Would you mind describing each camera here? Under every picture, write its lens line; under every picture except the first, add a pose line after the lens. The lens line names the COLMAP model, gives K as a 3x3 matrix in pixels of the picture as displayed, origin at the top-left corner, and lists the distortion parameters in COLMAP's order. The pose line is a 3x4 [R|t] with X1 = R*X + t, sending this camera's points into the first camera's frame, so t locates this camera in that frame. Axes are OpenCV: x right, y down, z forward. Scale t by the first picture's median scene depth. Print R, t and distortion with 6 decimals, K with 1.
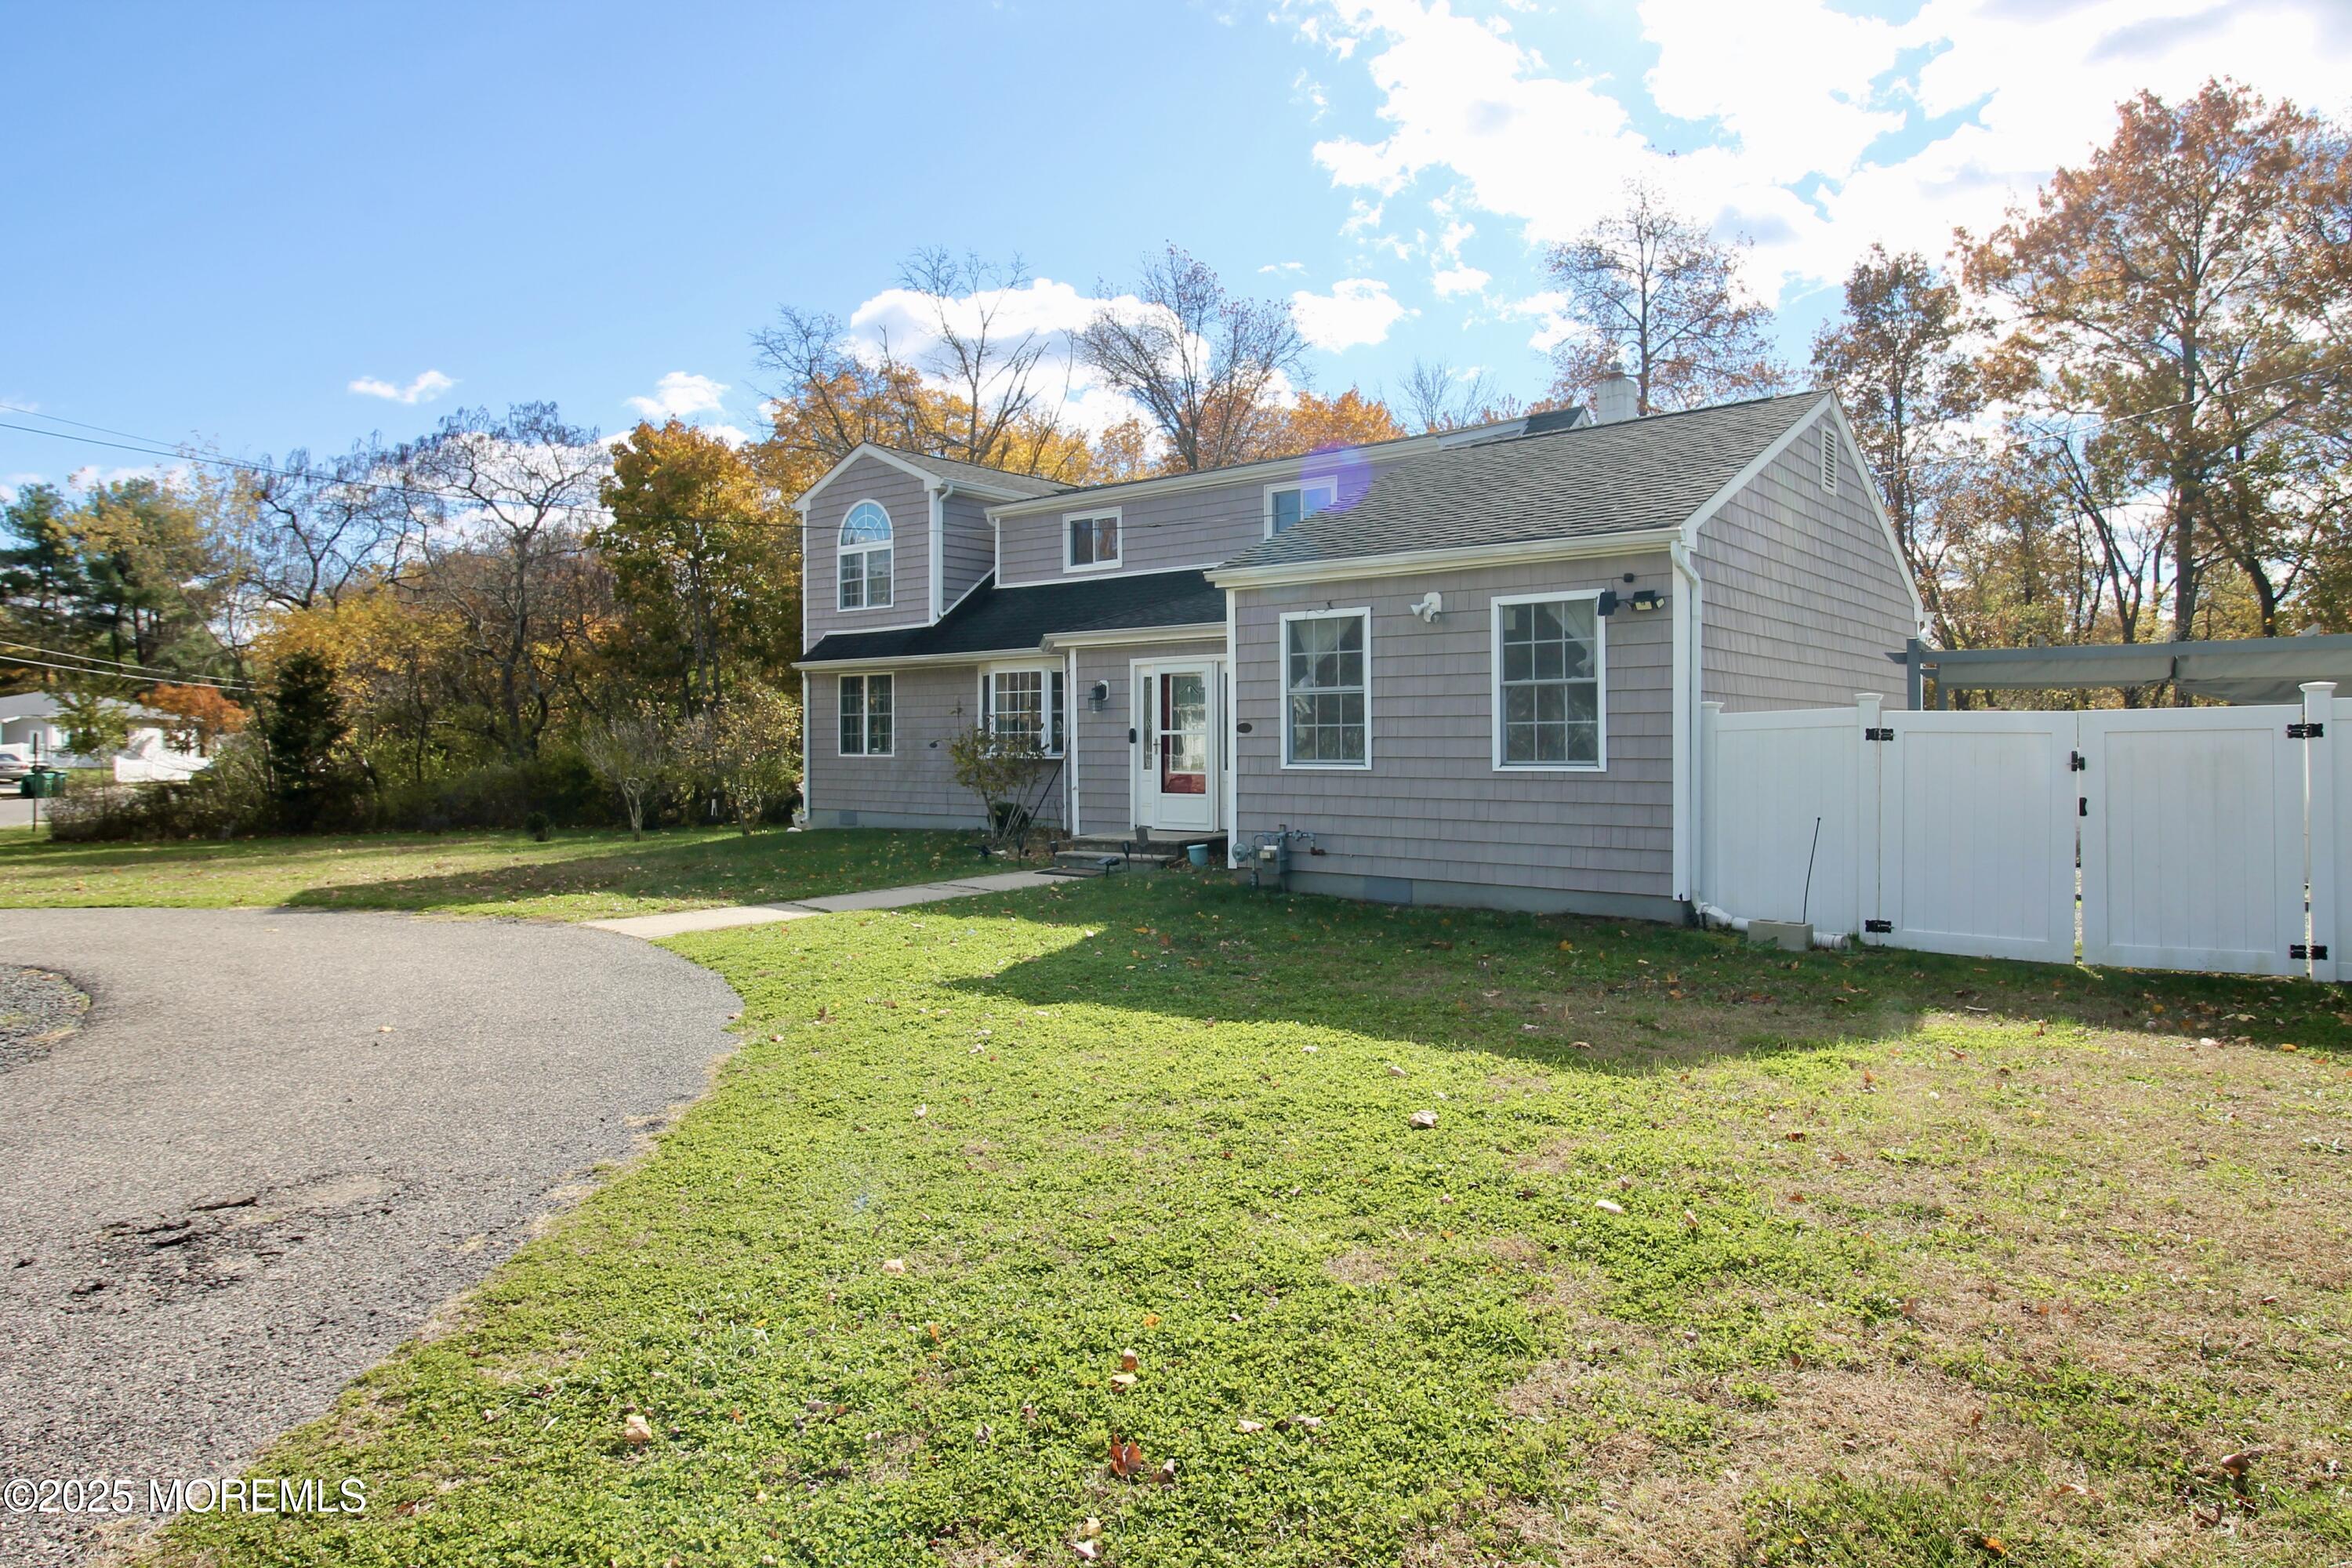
lens RADIAL K [[1370.8, 0, 1226.8], [0, 1370.8, 740.4], [0, 0, 1]] dist [0.012542, 0.000397]
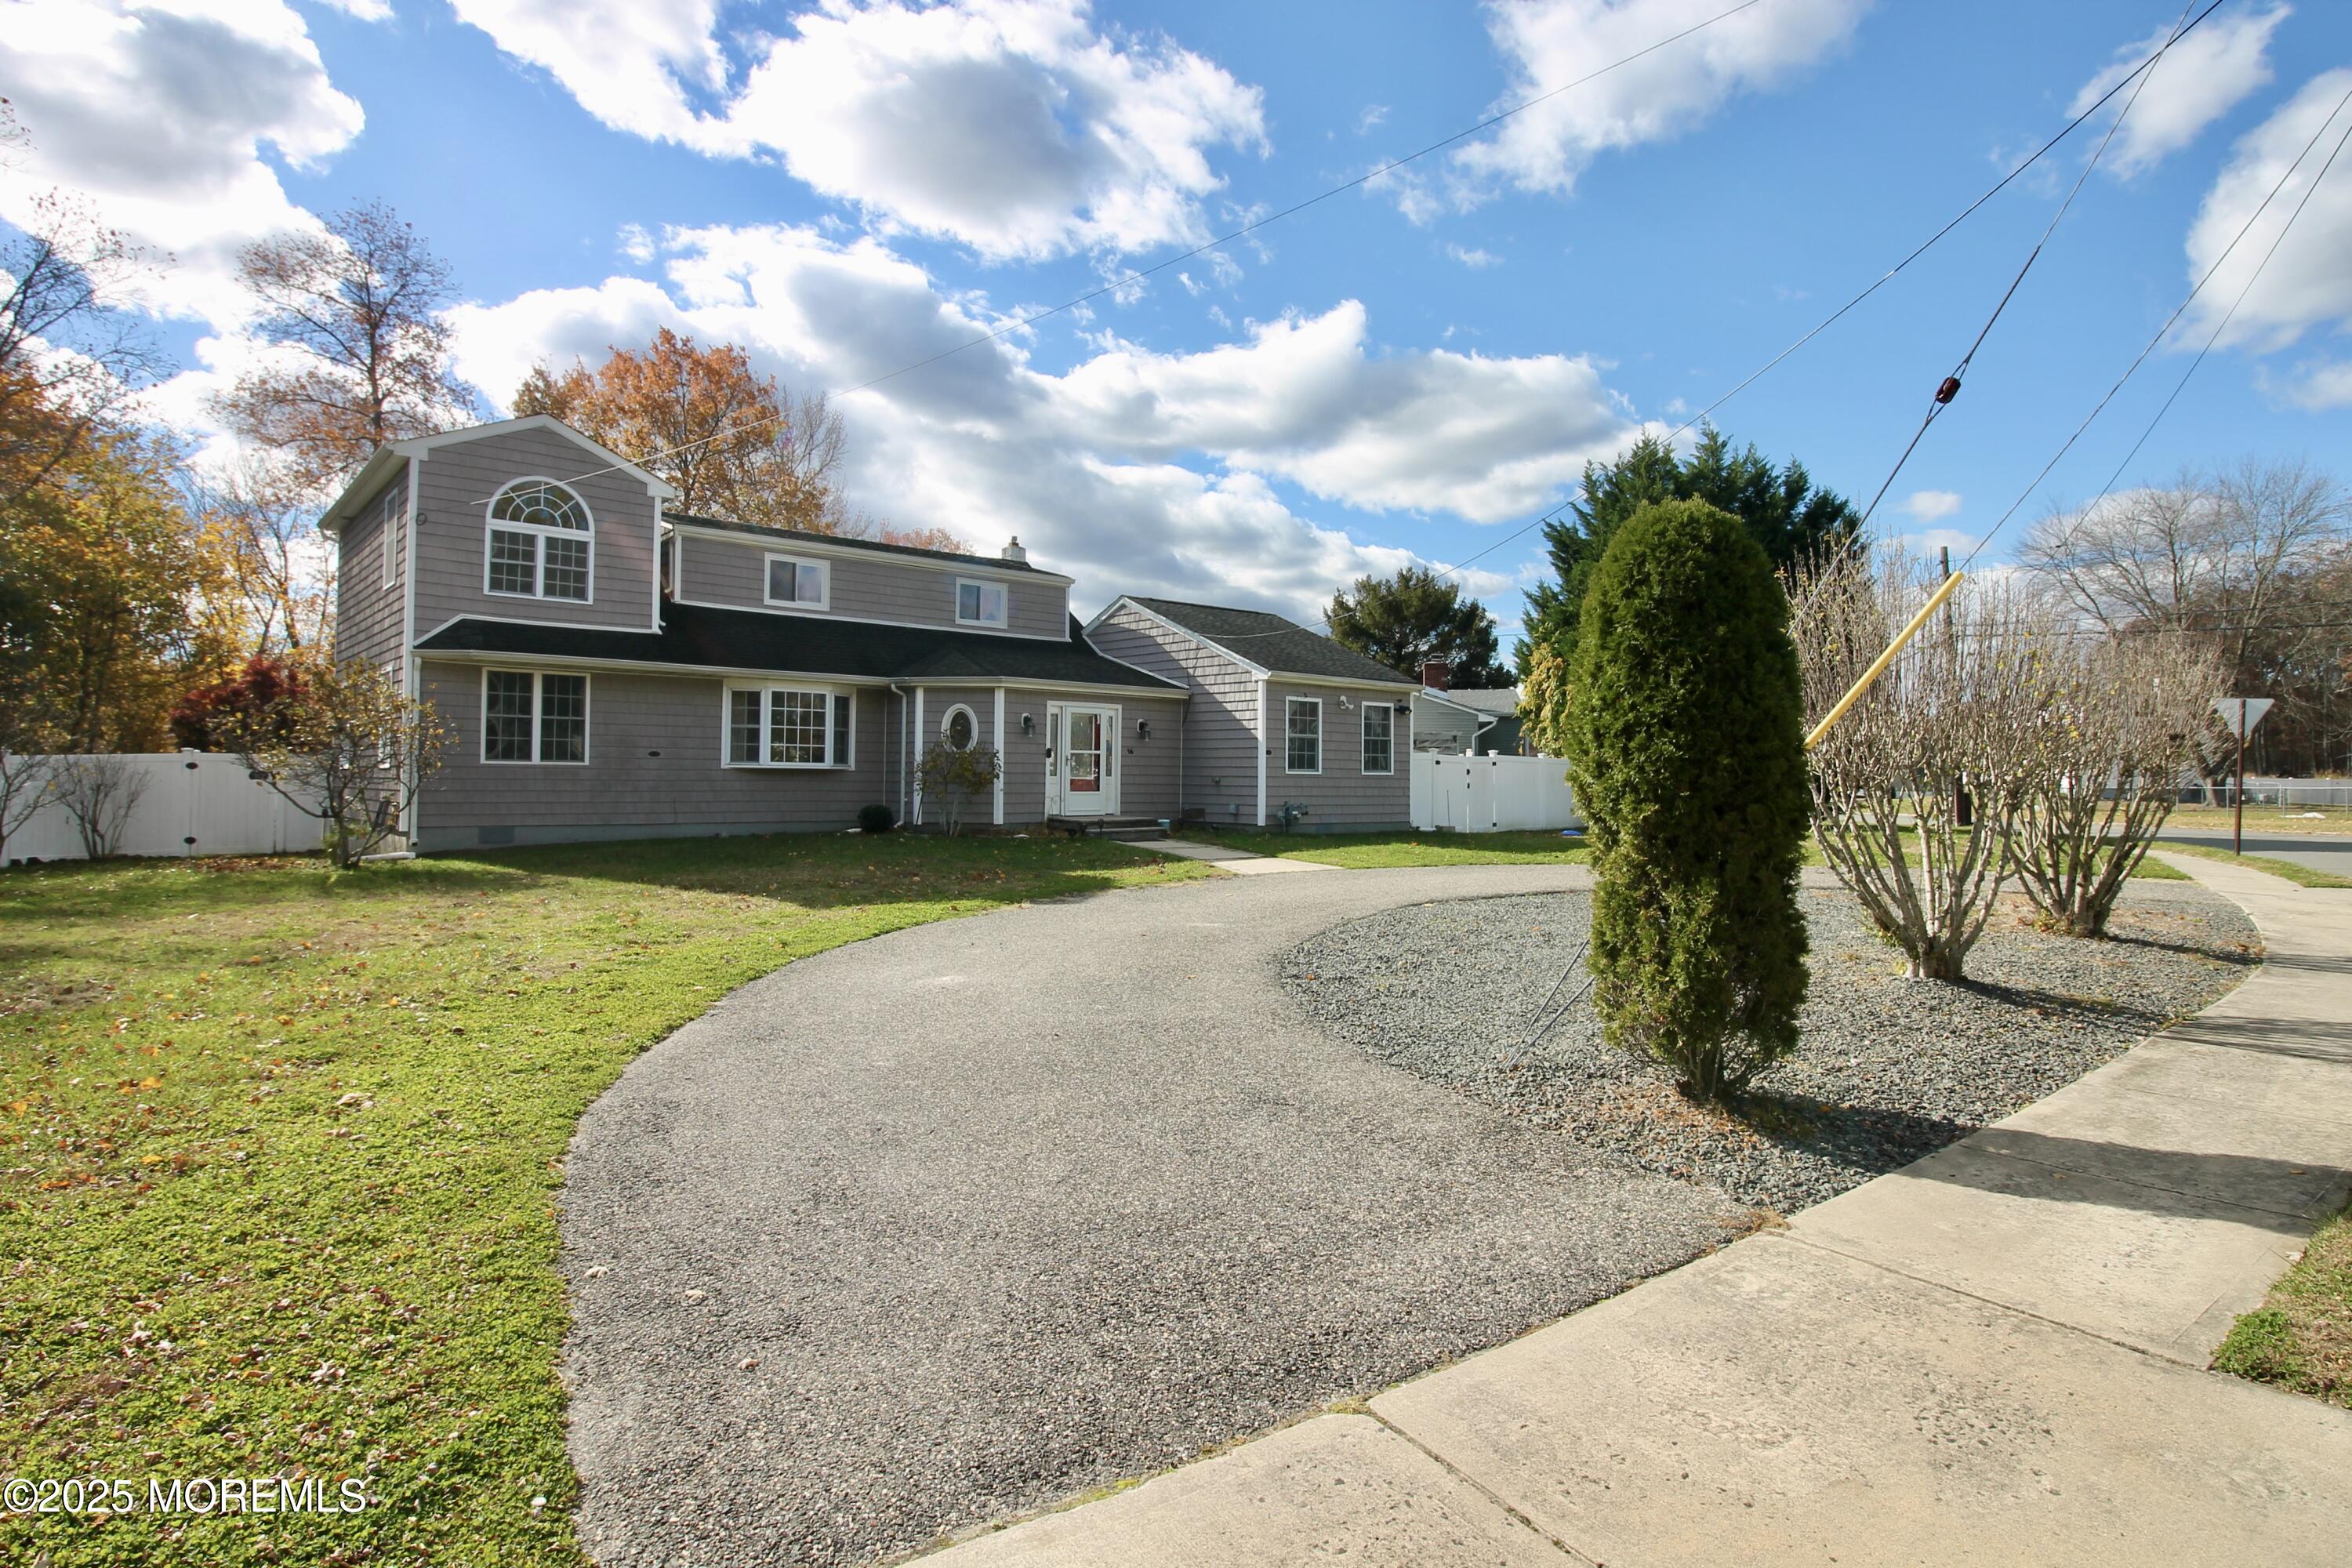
lens RADIAL K [[1268.6, 0, 1192.0], [0, 1268.6, 771.1], [0, 0, 1]] dist [0.011148, 0.001285]
pose [[0.205704, 0.015449, 0.978492, -1.387511], [-0.008838, 0.999864, -0.013928, 0.033981], [-0.978574, -0.005782, 0.205813, 0.578117]]
